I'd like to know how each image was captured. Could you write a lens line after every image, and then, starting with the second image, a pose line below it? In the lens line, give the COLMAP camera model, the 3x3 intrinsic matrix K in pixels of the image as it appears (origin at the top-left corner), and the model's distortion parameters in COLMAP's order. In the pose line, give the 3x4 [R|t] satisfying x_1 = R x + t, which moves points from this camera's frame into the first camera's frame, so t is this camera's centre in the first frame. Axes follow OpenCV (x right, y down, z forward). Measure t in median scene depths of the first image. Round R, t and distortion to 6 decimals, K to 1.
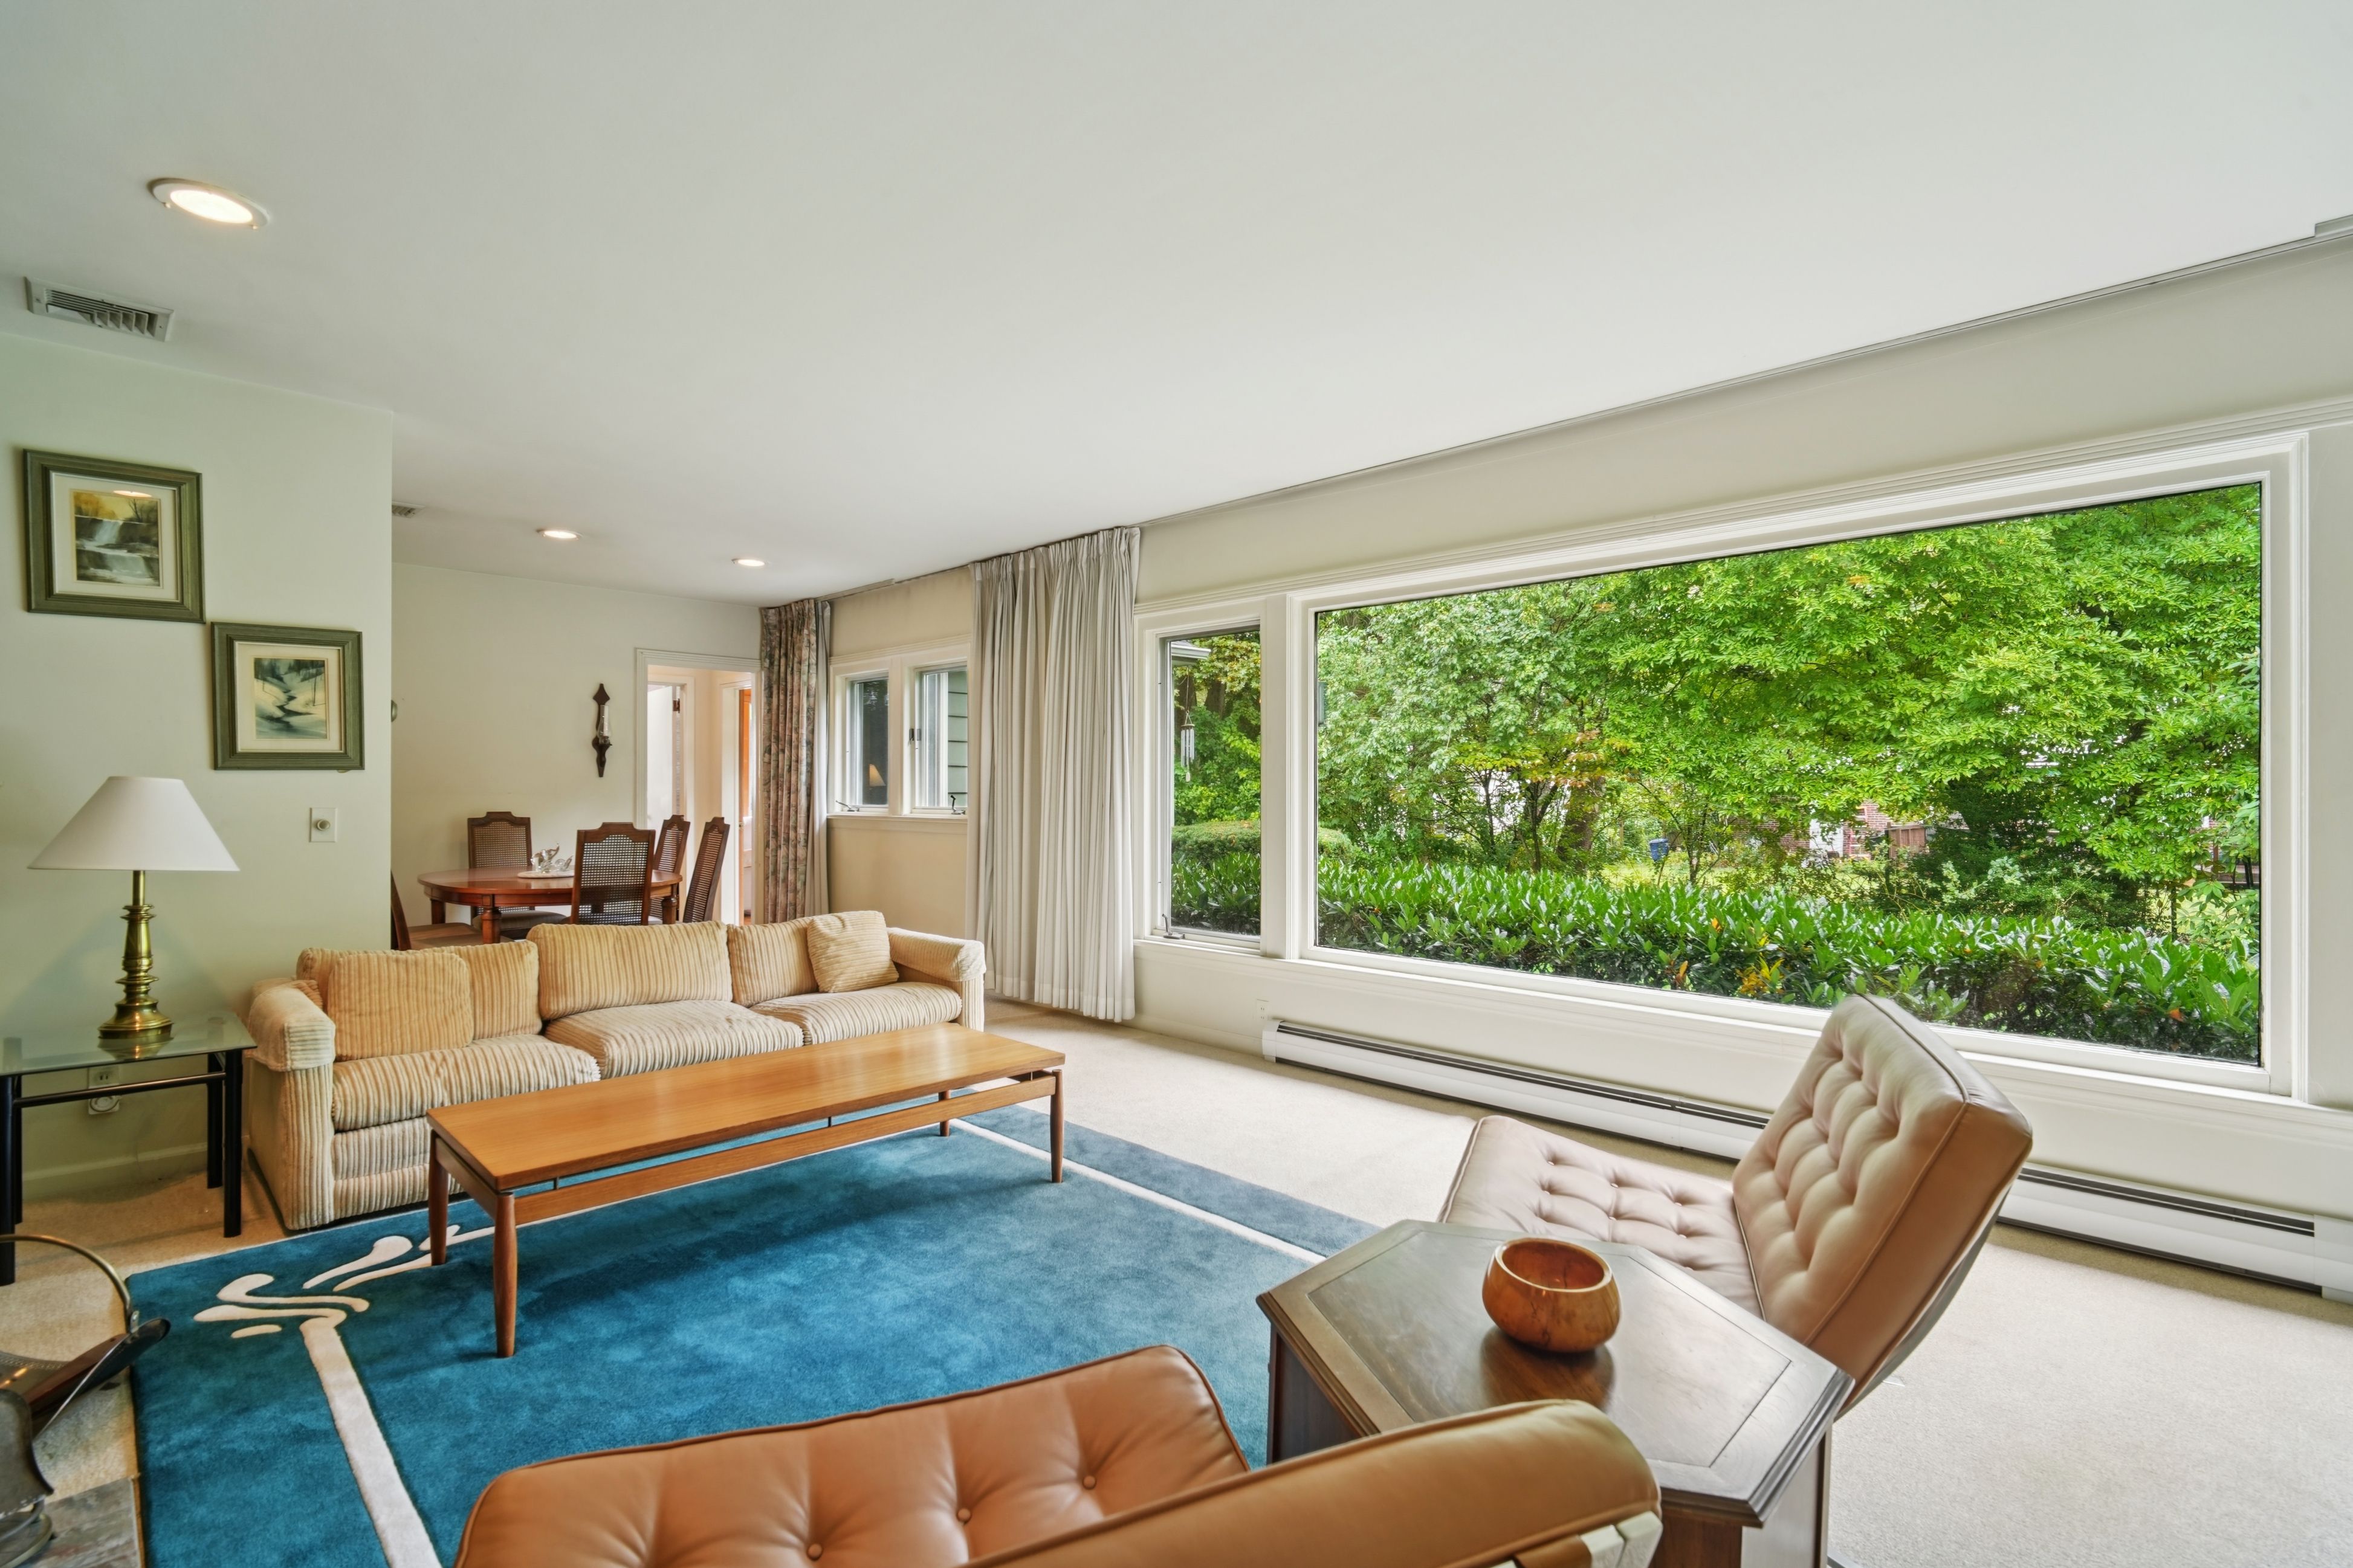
lens RADIAL K [[1096.3, 0, 1170.7], [0, 1096.3, 795.6], [0, 0, 1]] dist [-0.004946, -0.000718]
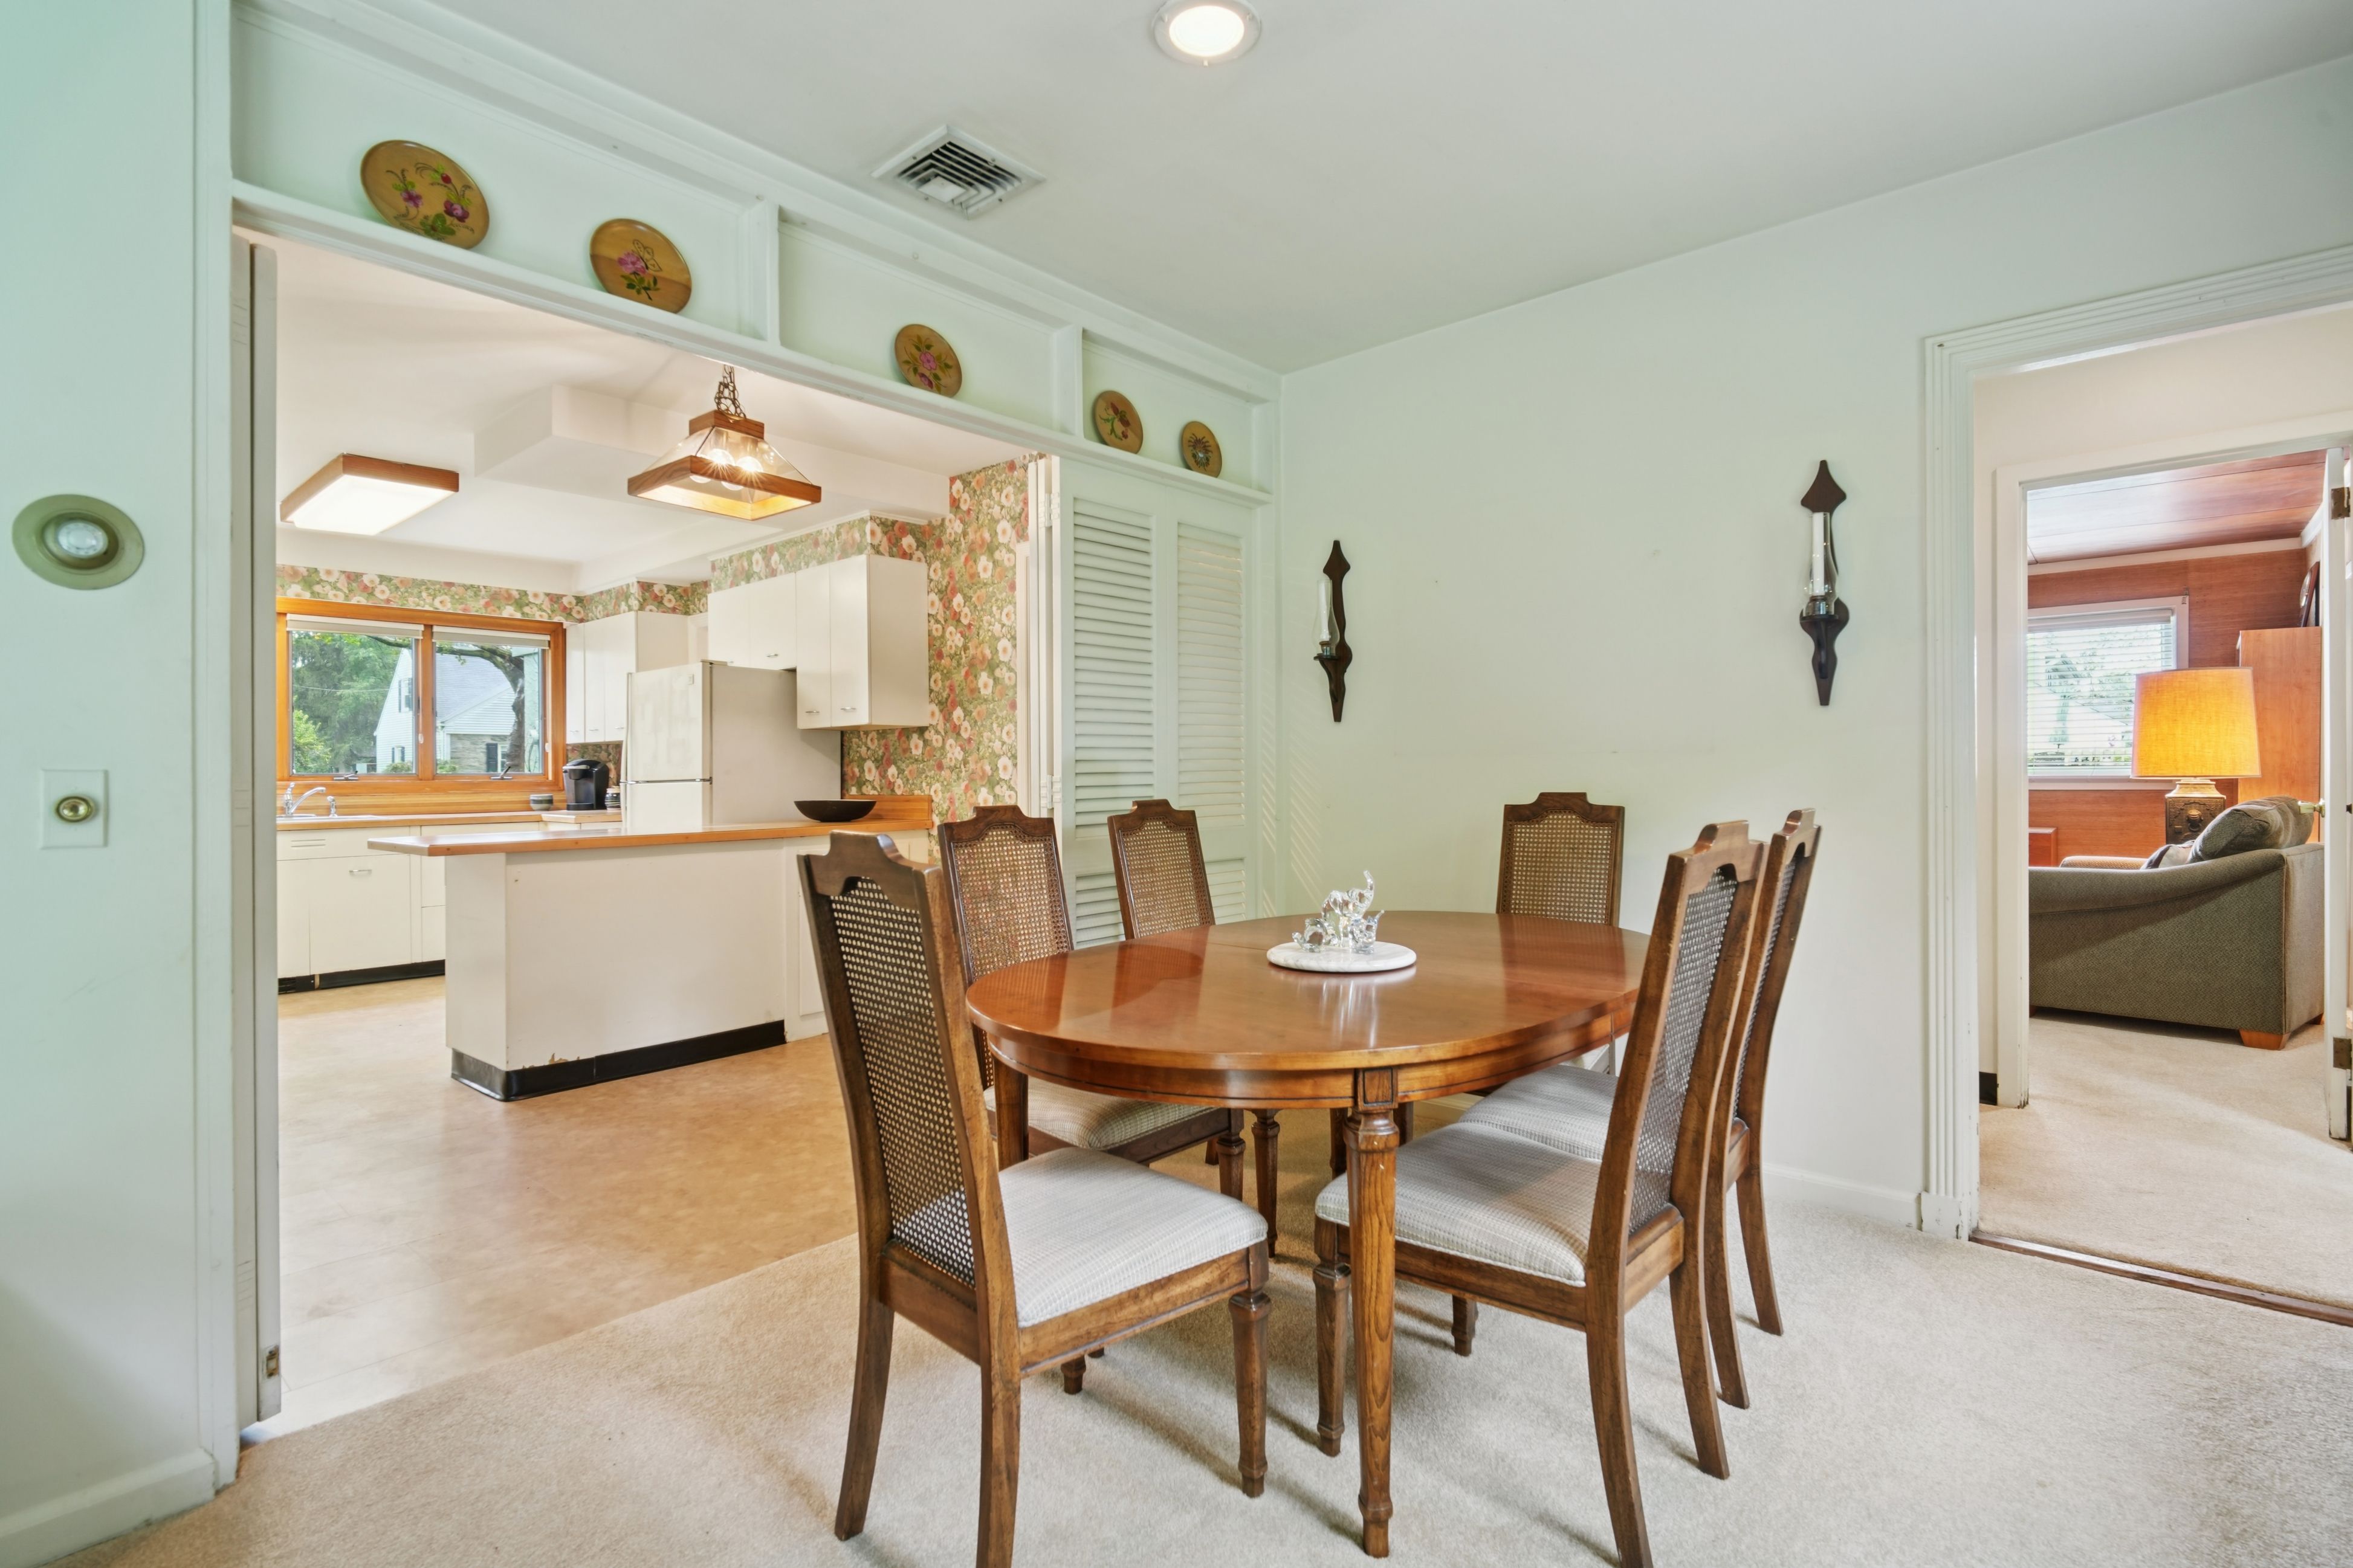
lens RADIAL K [[1096.3, 0, 1152.6], [0, 1096.3, 774.4], [0, 0, 1]] dist [-0.004946, -0.000718]
pose [[0.053441, -0.000517, -0.998571, -0.302731], [0.001136, 0.999999, -0.000457, 0.014973], [0.998570, -0.001110, 0.053442, 1.520261]]
